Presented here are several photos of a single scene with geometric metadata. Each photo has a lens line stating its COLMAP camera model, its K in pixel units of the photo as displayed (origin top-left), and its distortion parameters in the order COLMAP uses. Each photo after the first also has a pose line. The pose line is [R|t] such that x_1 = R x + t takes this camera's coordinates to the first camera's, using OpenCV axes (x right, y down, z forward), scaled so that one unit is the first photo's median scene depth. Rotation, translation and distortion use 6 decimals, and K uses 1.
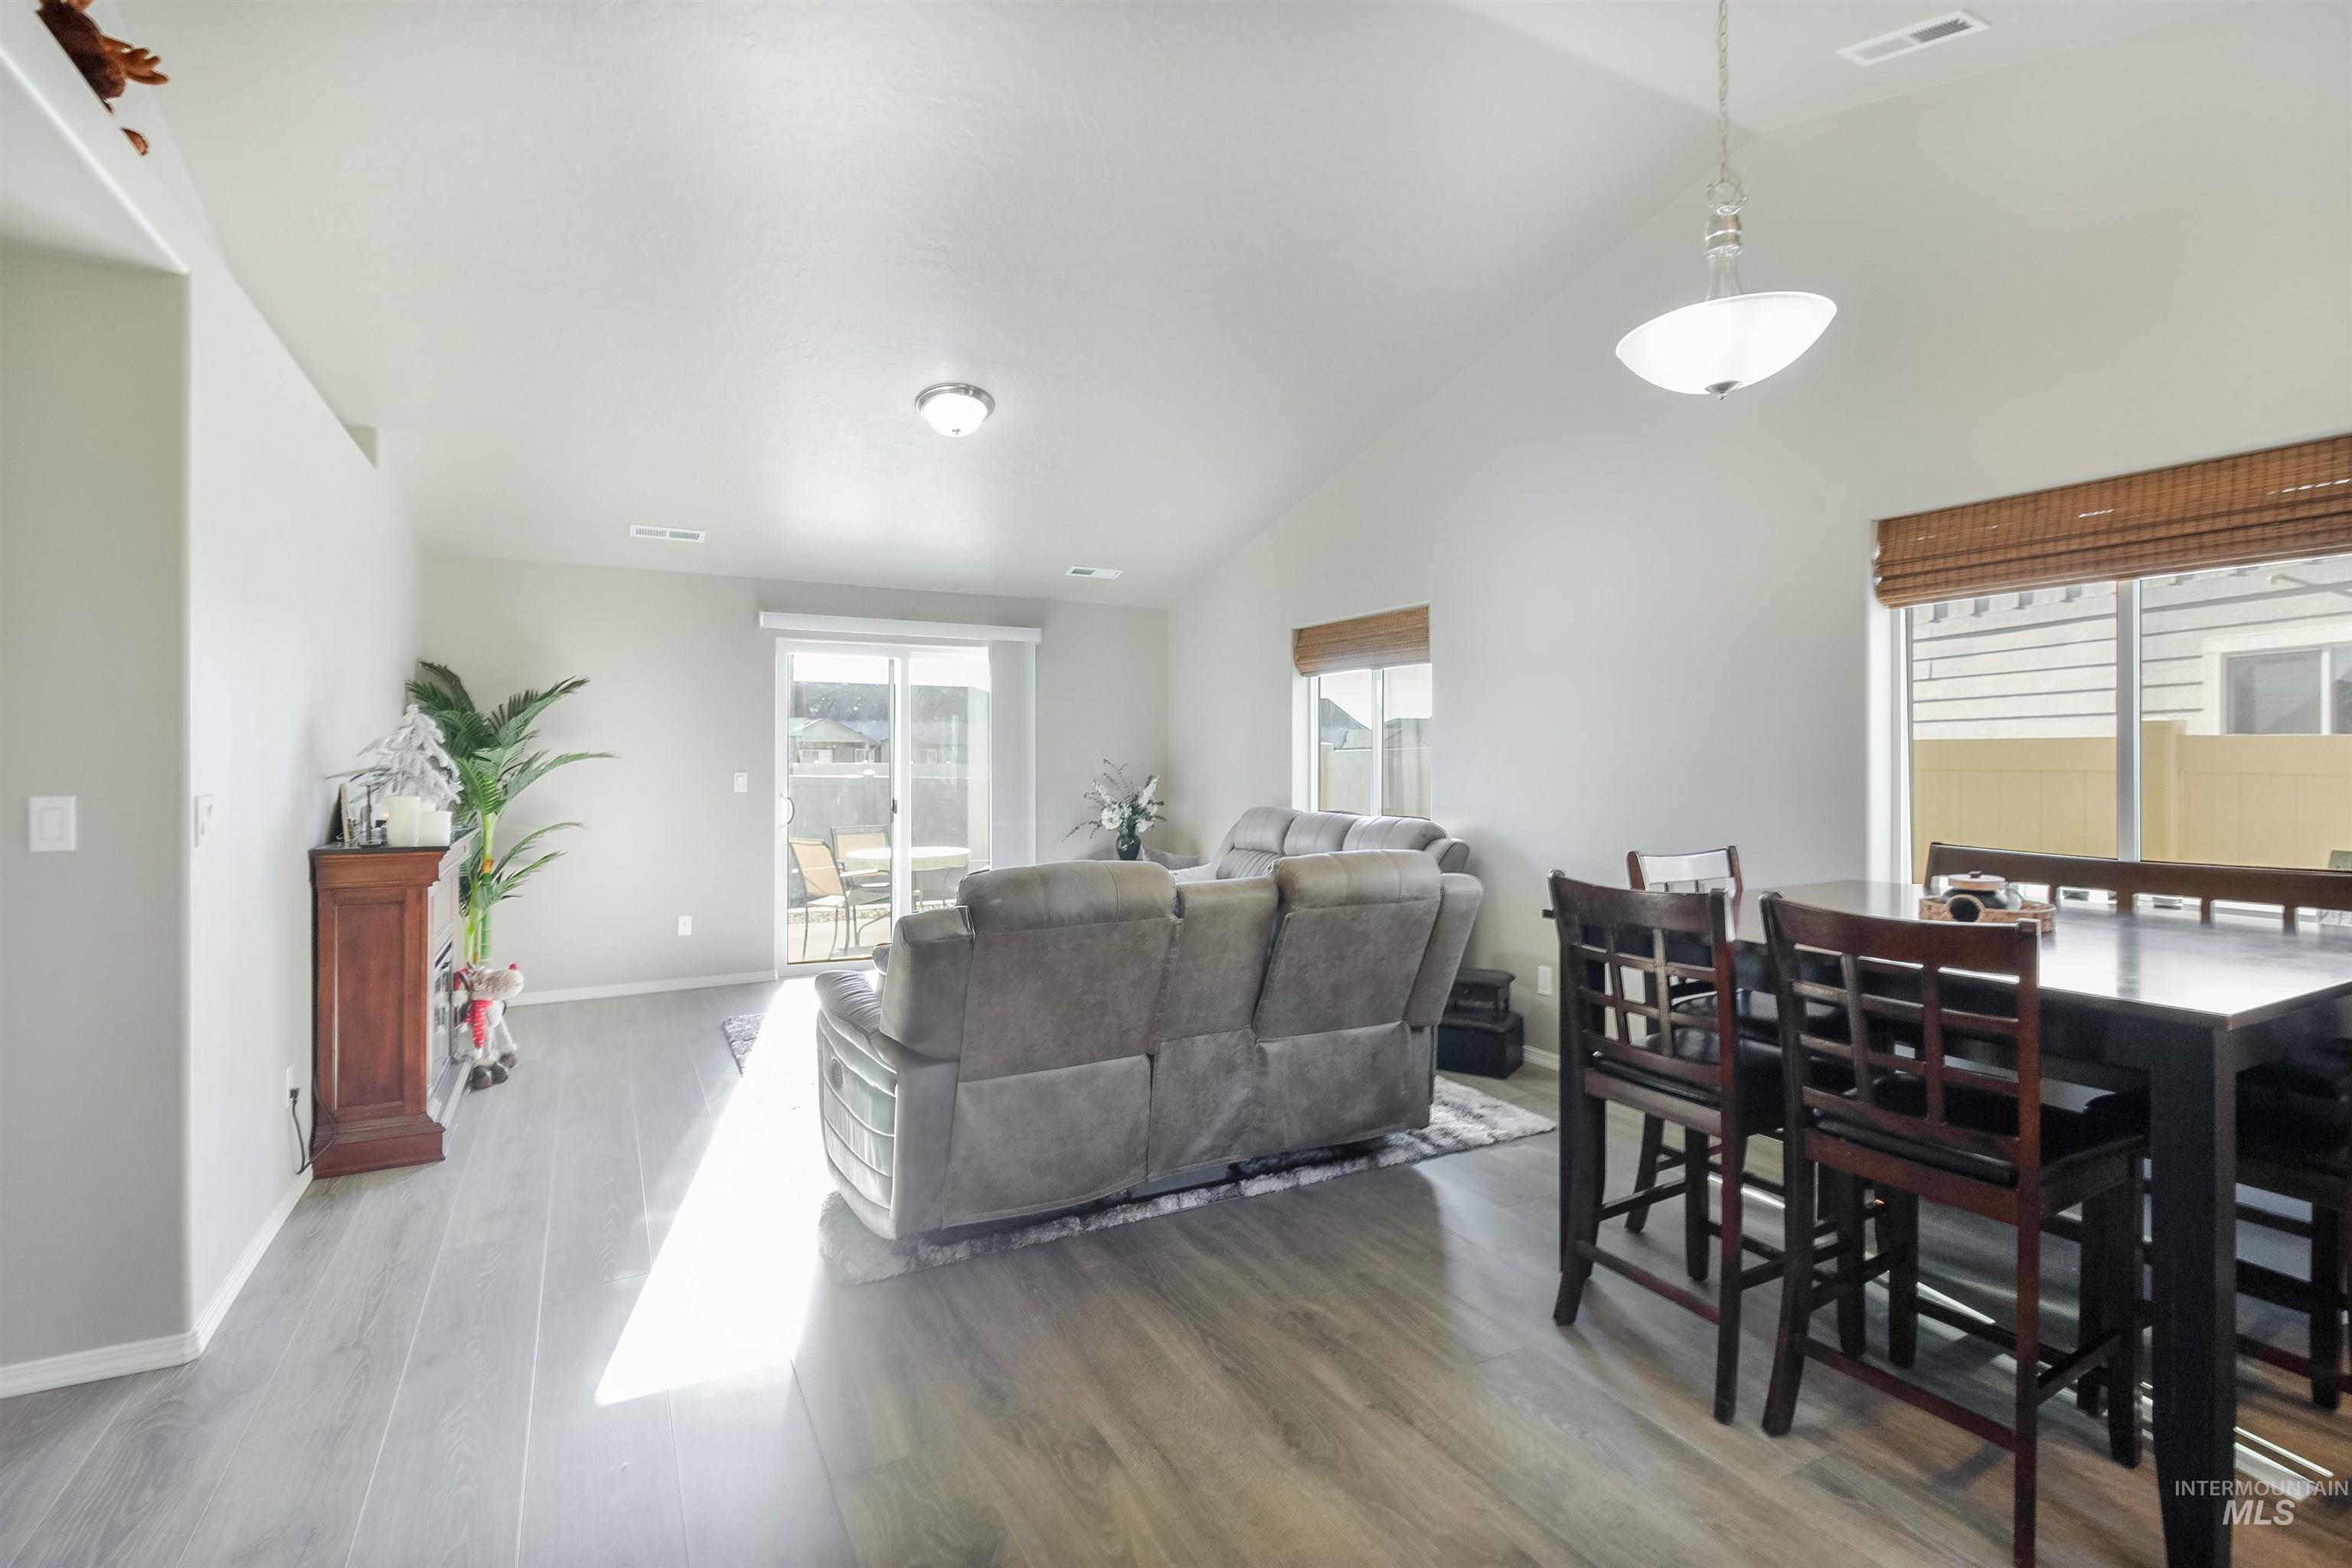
lens RADIAL K [[1056.7, 0, 1210.8], [0, 1056.7, 774.9], [0, 0, 1]] dist [0.019493, 0.002075]
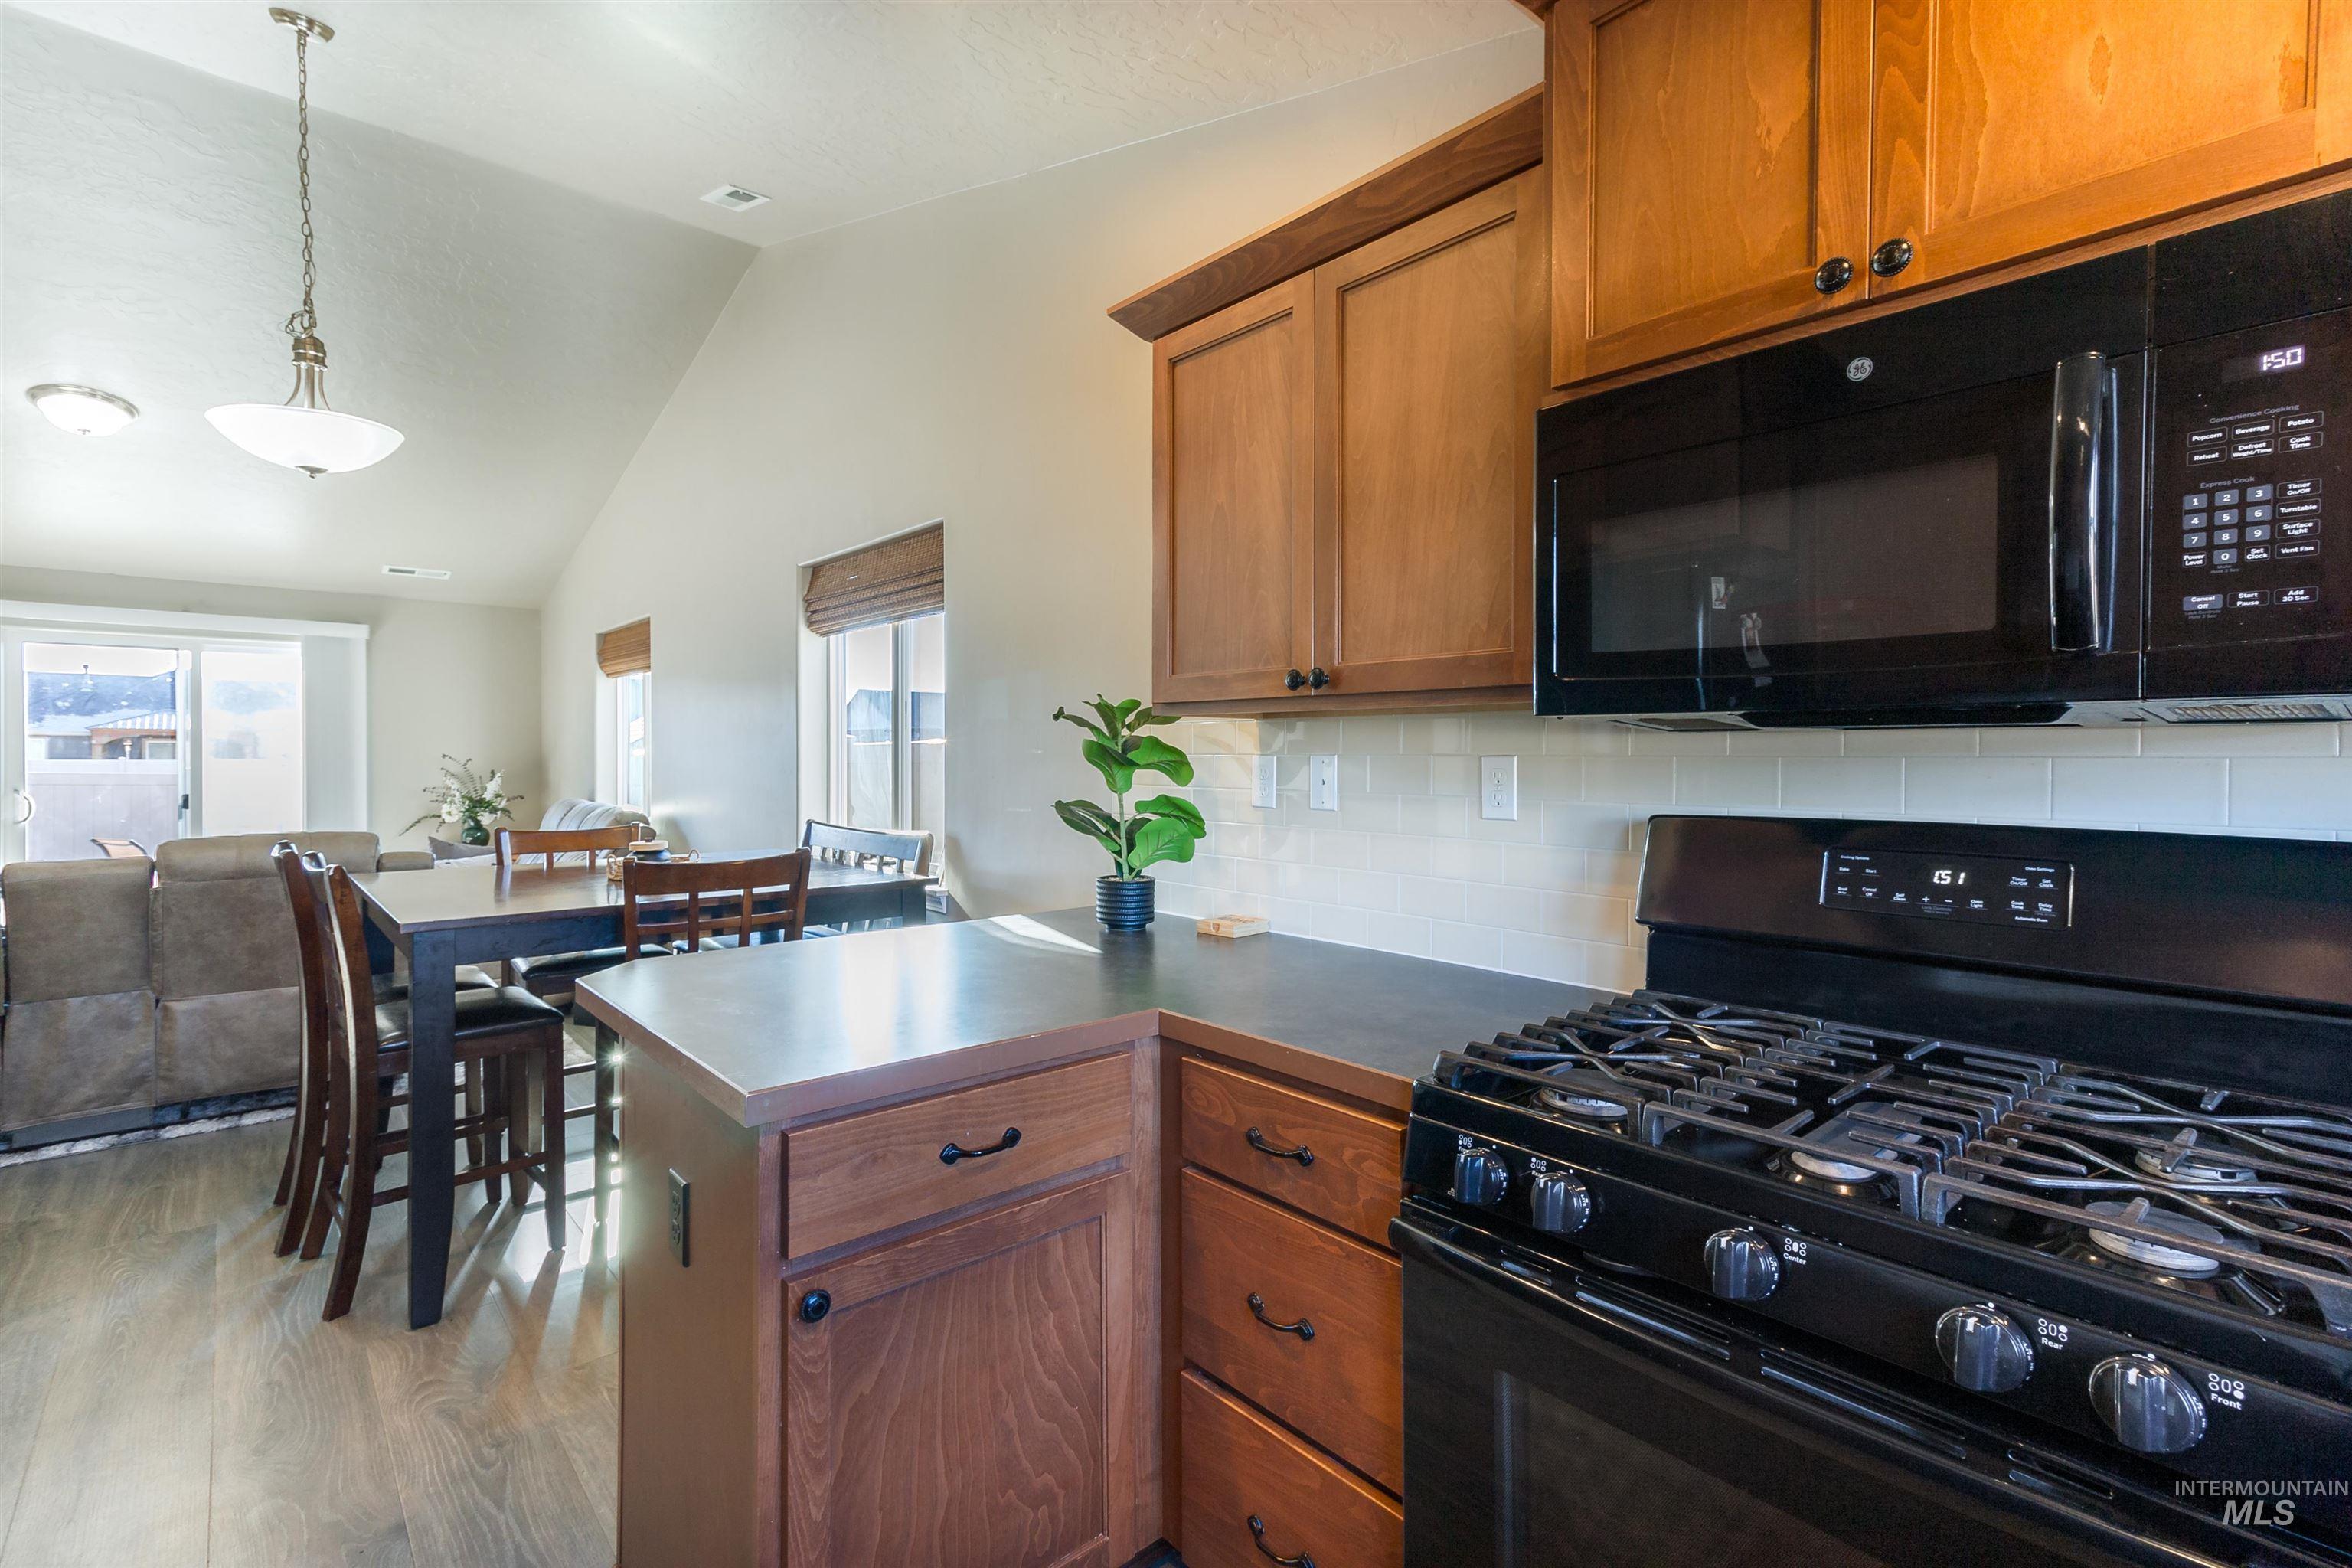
lens RADIAL K [[1056.7, 0, 1176.0], [0, 1056.7, 772.2], [0, 0, 1]] dist [0.019493, 0.002075]
pose [[0.980014, -0.002477, 0.198915, 0.863961], [0.002209, 0.999996, 0.001567, 0.005422], [-0.198918, -0.001097, 0.980015, -0.348298]]
